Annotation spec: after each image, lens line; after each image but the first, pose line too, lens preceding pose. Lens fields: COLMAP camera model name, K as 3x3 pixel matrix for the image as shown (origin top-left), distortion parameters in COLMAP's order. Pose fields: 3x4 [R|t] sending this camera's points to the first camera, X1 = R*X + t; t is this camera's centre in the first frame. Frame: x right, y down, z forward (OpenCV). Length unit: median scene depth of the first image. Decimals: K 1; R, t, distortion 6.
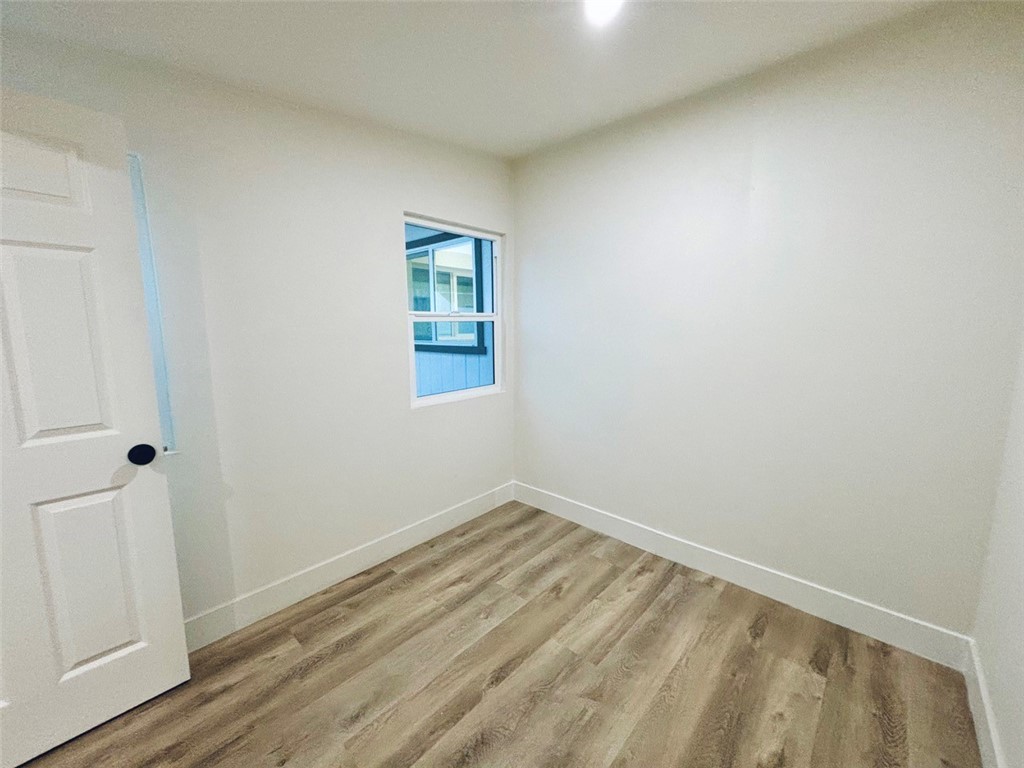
lens RADIAL K [[411.6, 0, 509.7], [0, 411.6, 381.1], [0, 0, 1]] dist [0.002550, 0.000546]
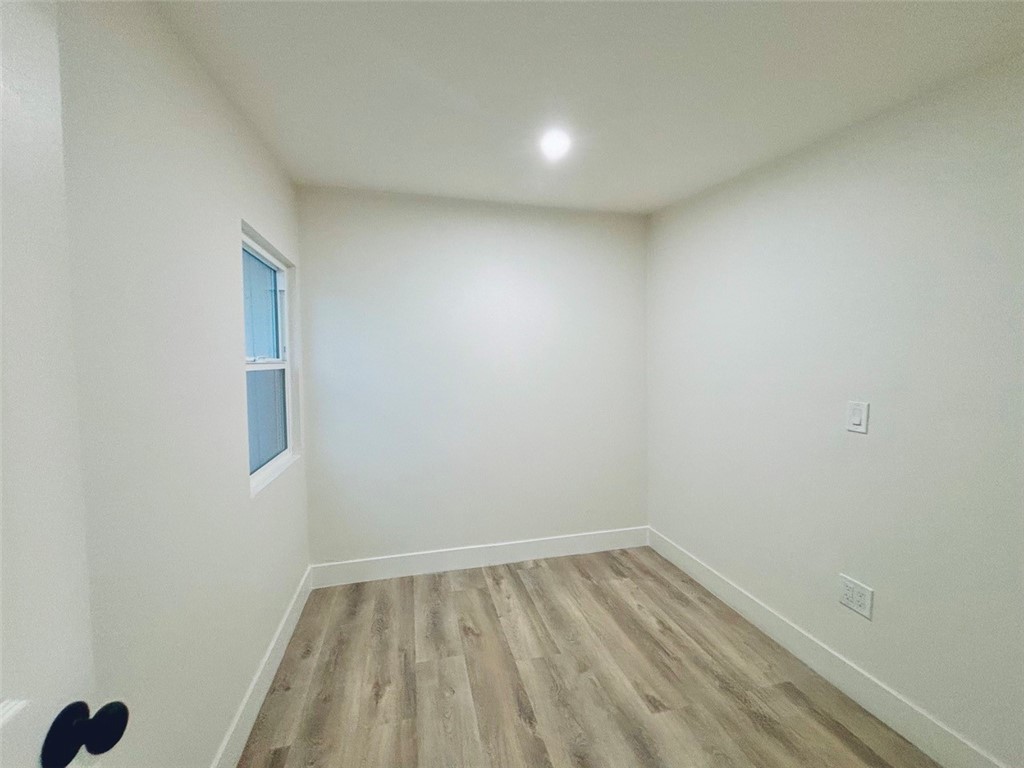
lens RADIAL K [[411.6, 0, 511.1], [0, 411.6, 385.8], [0, 0, 1]] dist [0.002550, 0.000546]
pose [[0.547451, -0.040679, 0.835848, -0.653159], [0.123687, 0.991781, -0.032743, -0.046515], [-0.827646, 0.121309, 0.547983, 0.284403]]
